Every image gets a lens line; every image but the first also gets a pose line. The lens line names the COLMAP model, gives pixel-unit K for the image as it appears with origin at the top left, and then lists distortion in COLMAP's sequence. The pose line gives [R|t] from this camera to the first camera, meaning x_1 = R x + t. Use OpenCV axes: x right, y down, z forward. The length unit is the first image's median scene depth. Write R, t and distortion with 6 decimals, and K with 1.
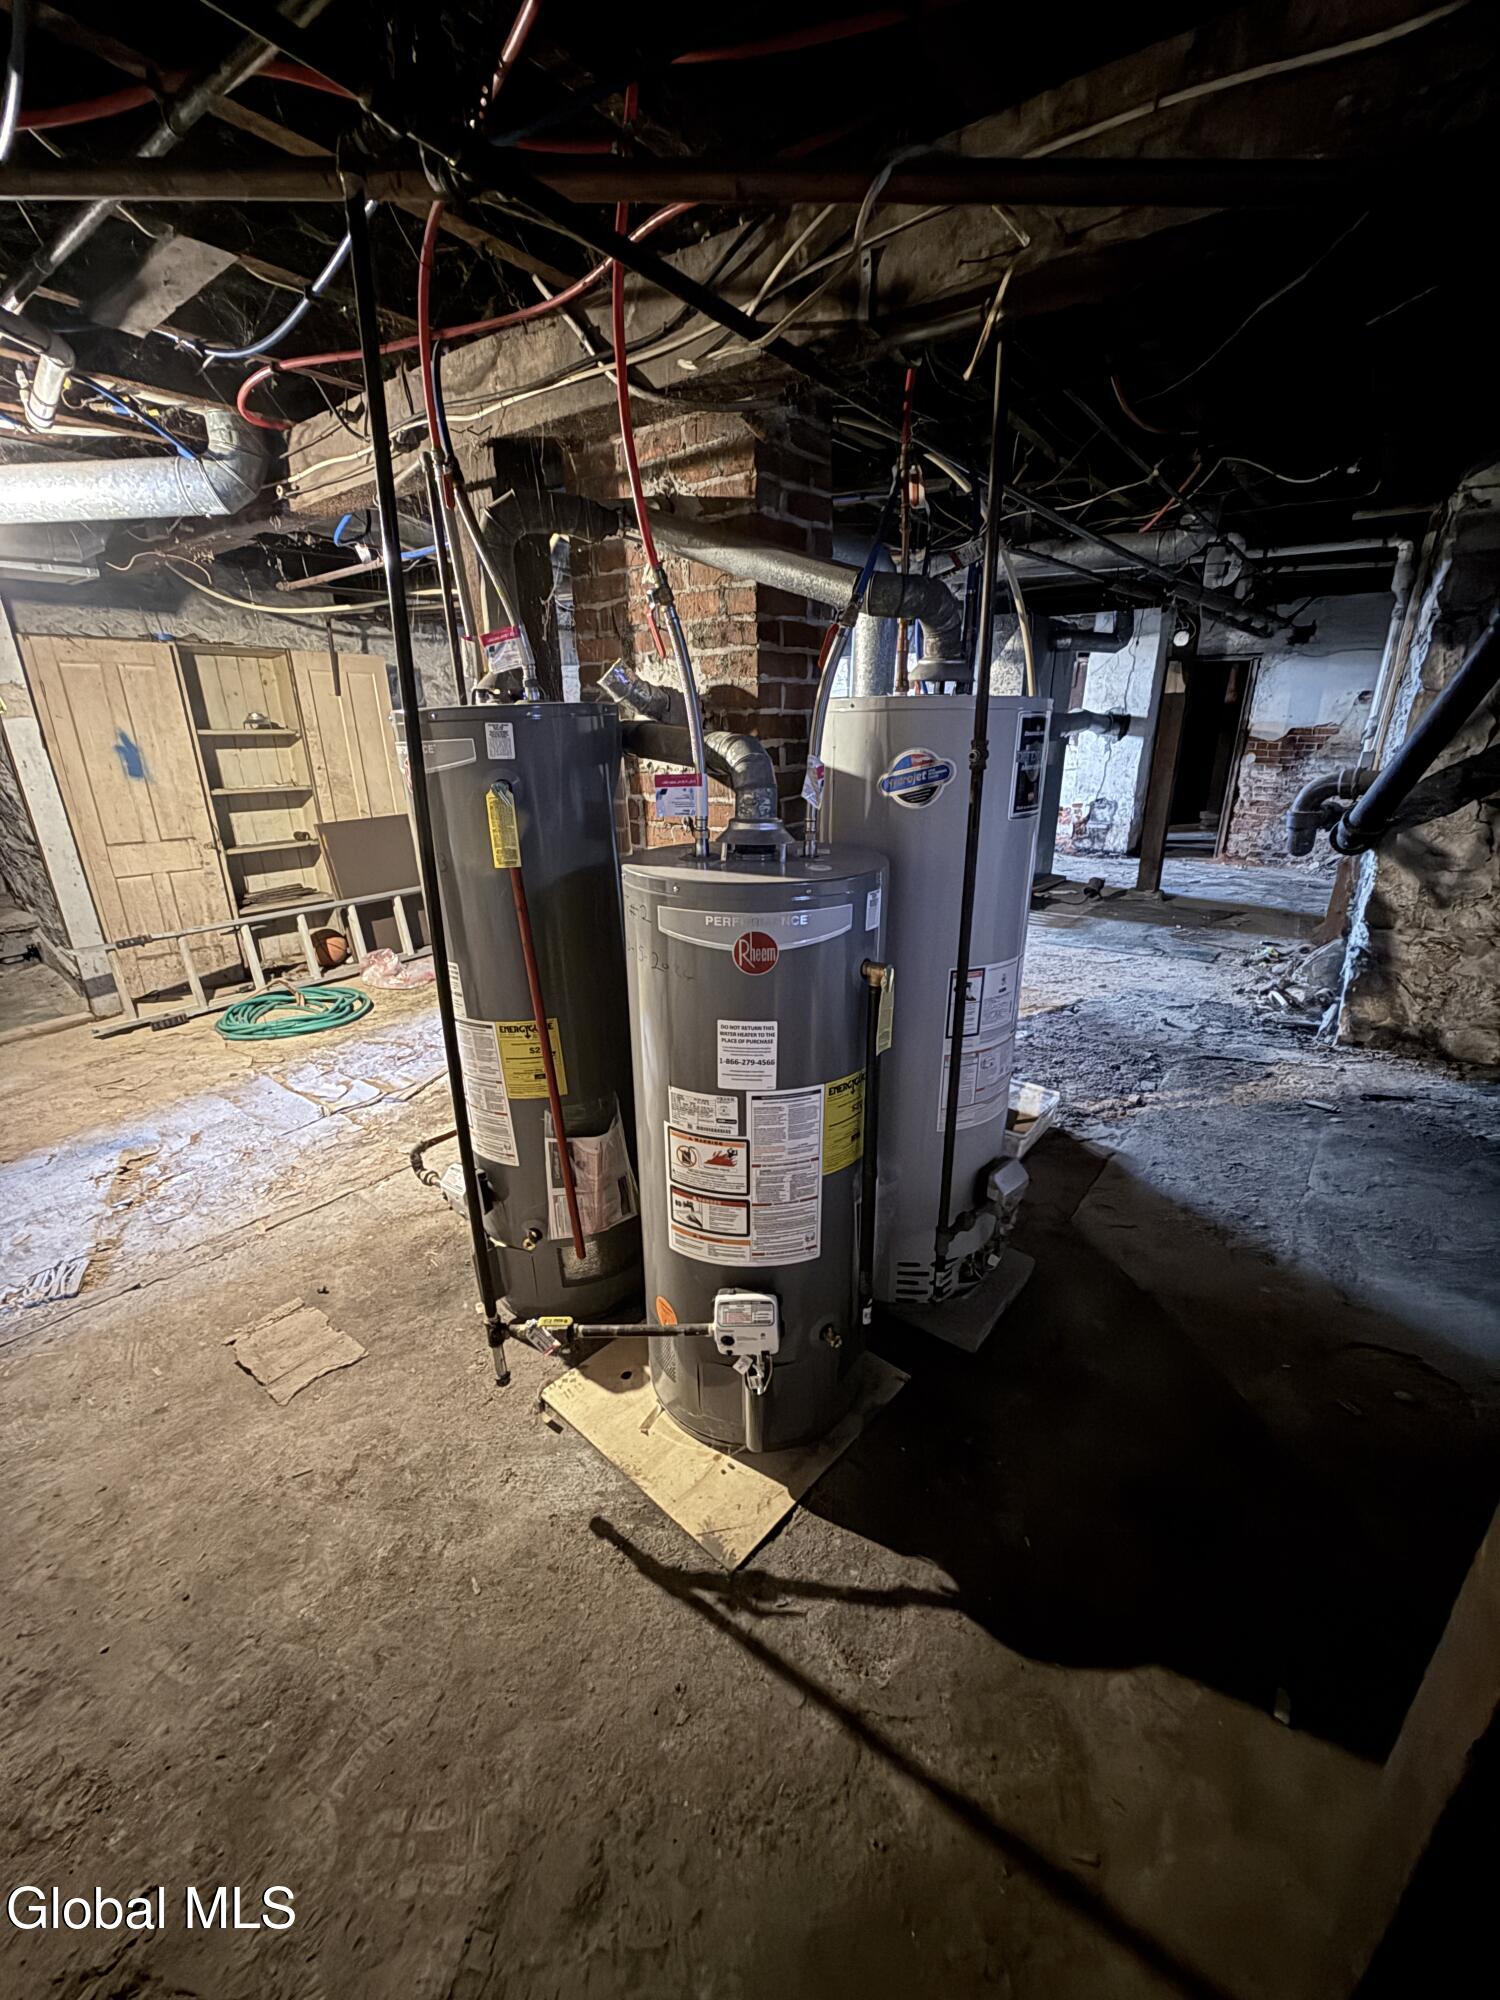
lens RADIAL K [[800.2, 0, 755.6], [0, 800.2, 1002.5], [0, 0, 1]] dist [-0.000076, -0.000002]
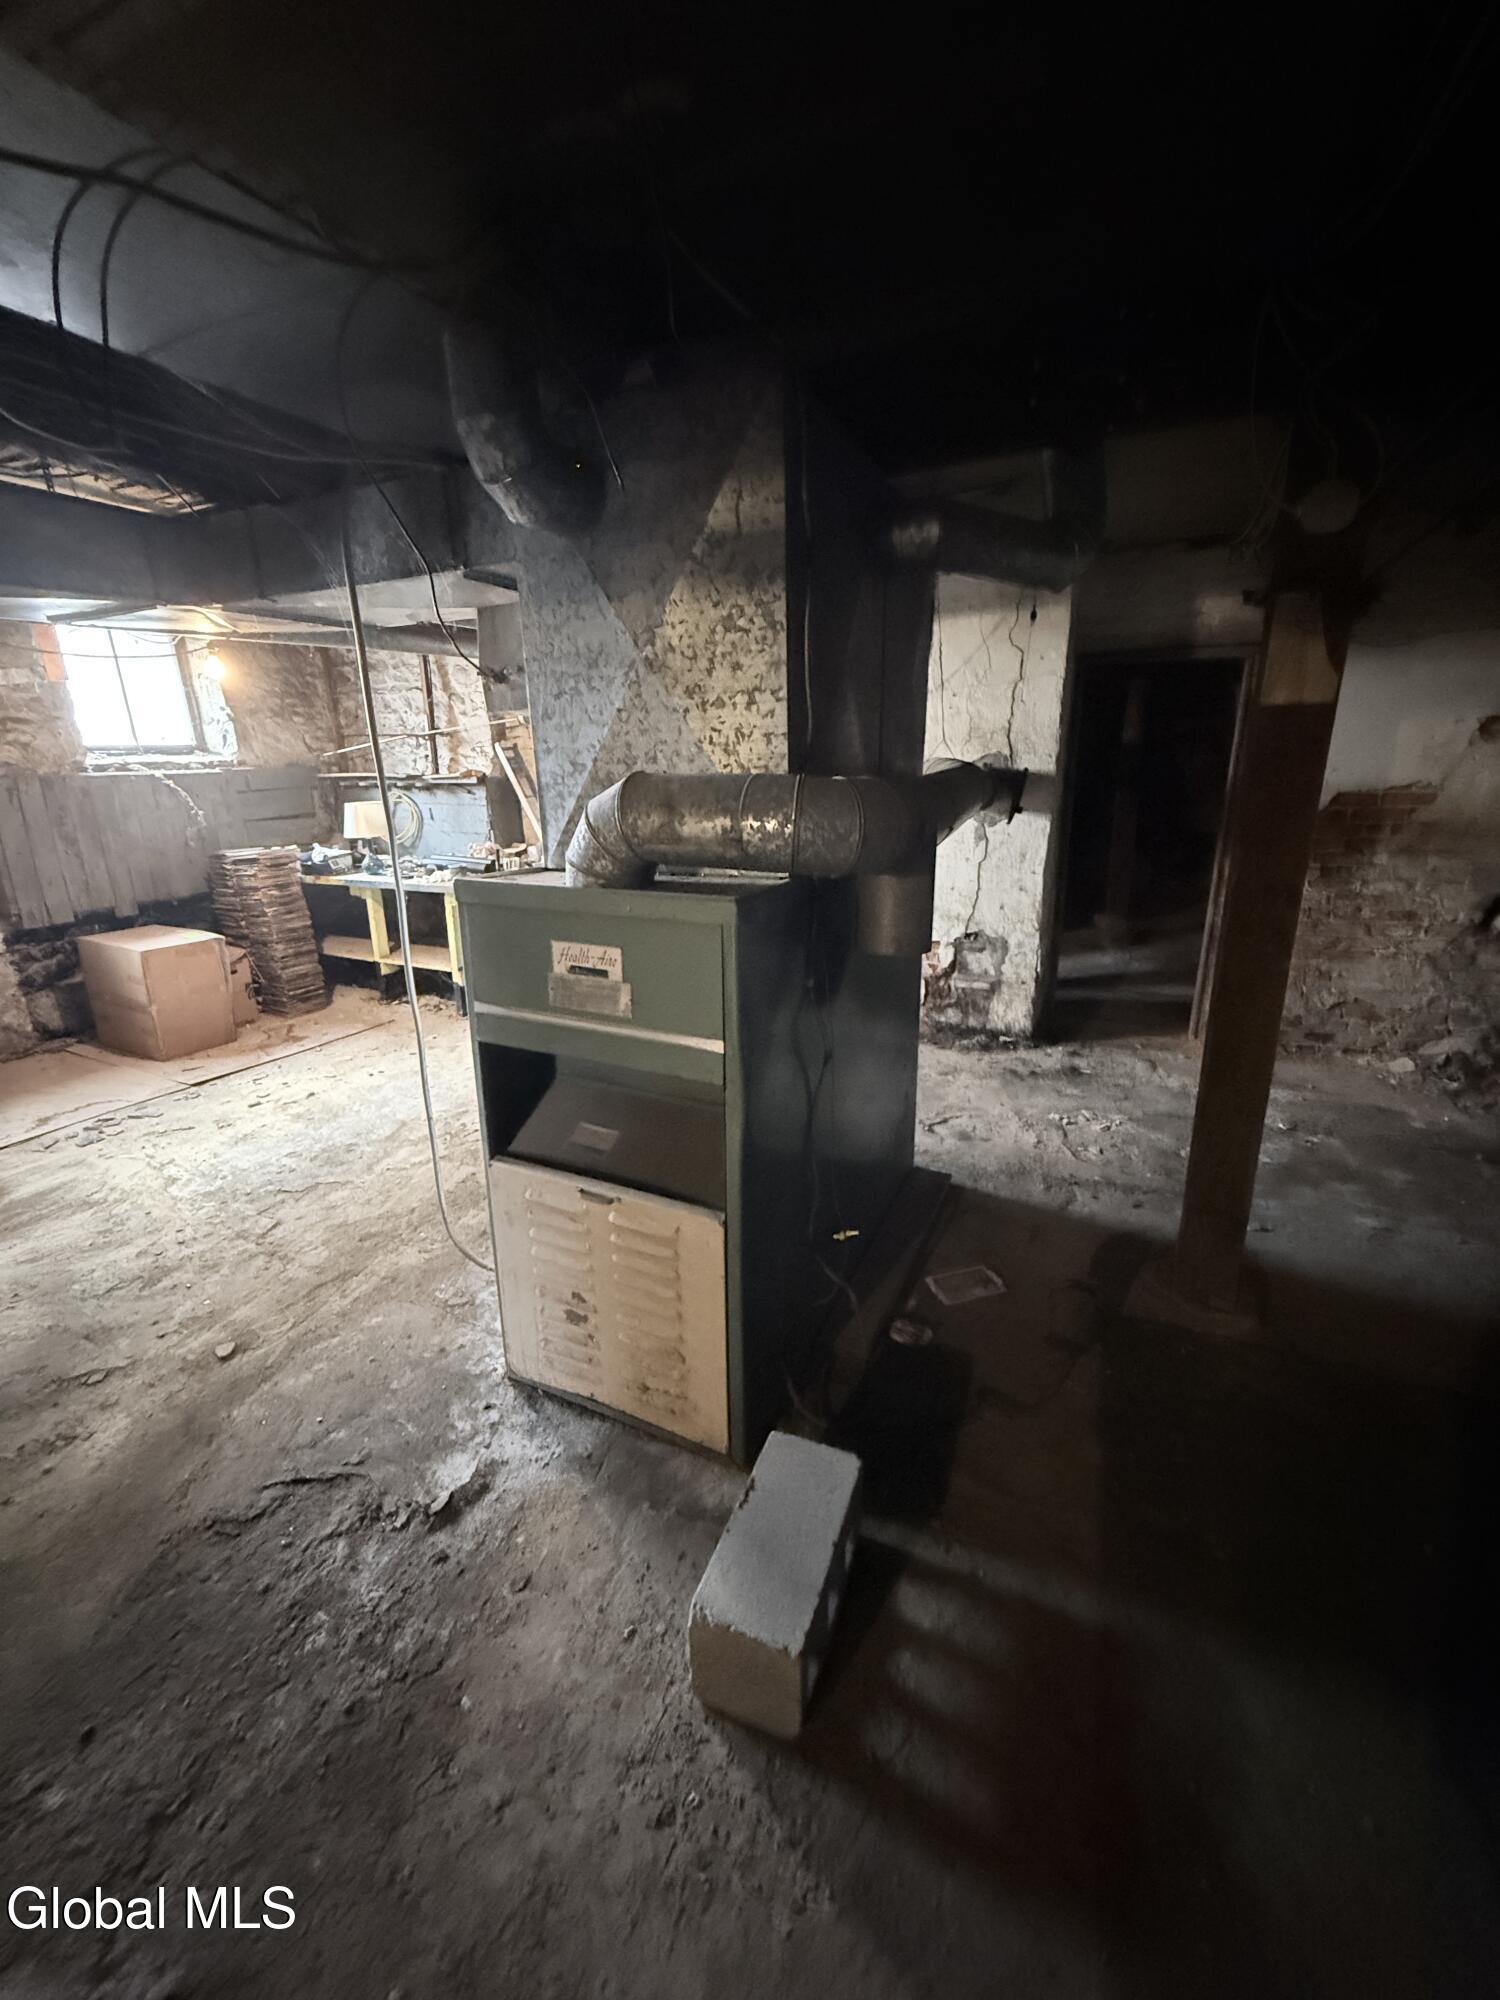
lens RADIAL K [[800.2, 0, 745.4], [0, 800.2, 996.6], [0, 0, 1]] dist [-0.000076, -0.000002]
pose [[0.976464, -0.073522, 0.202760, 0.188827], [0.084771, 0.995275, -0.047353, -0.205630], [-0.198320, 0.063426, 0.978083, 0.546610]]
